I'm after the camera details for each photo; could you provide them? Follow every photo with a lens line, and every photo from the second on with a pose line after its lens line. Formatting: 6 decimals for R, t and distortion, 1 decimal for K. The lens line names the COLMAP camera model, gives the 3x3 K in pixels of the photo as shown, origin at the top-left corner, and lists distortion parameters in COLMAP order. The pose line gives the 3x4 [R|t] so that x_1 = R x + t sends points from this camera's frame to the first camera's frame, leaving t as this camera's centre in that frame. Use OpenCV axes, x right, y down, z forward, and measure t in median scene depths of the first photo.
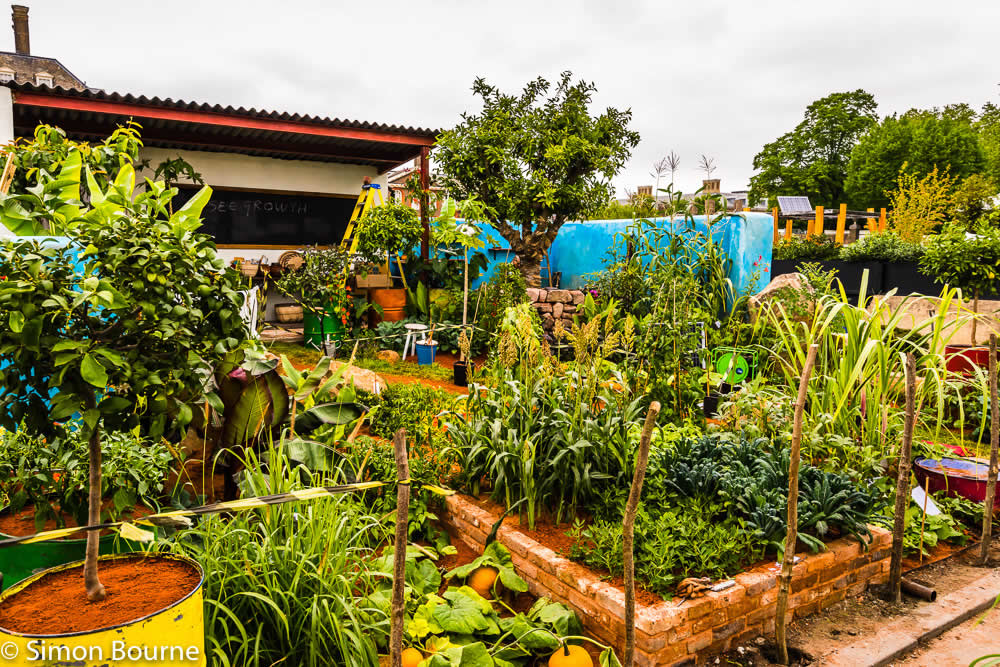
lens RADIAL K [[712.7, 0, 466.6], [0, 712.7, 322.3], [0, 0, 1]] dist [0.016407, -0.000087]
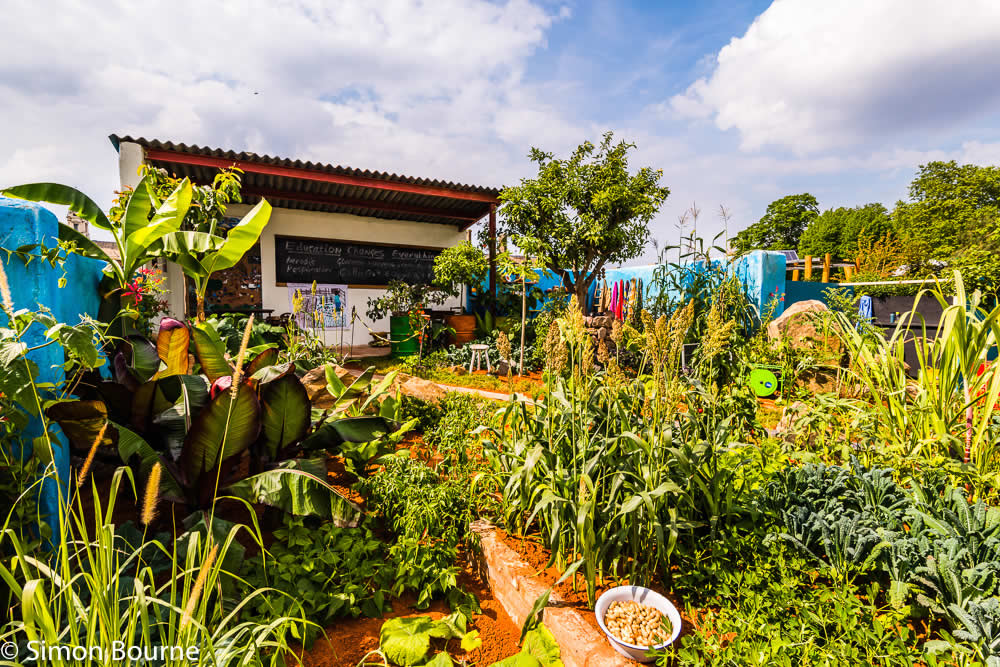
lens RADIAL K [[463.7, 0, 505.4], [0, 463.7, 331.5], [0, 0, 1]] dist [0.034418, -0.024312]
pose [[0.997977, -0.003585, -0.063482, 0.015975], [0.000357, 0.998710, -0.050780, 0.019934], [0.063583, 0.050655, 0.996690, 0.224569]]
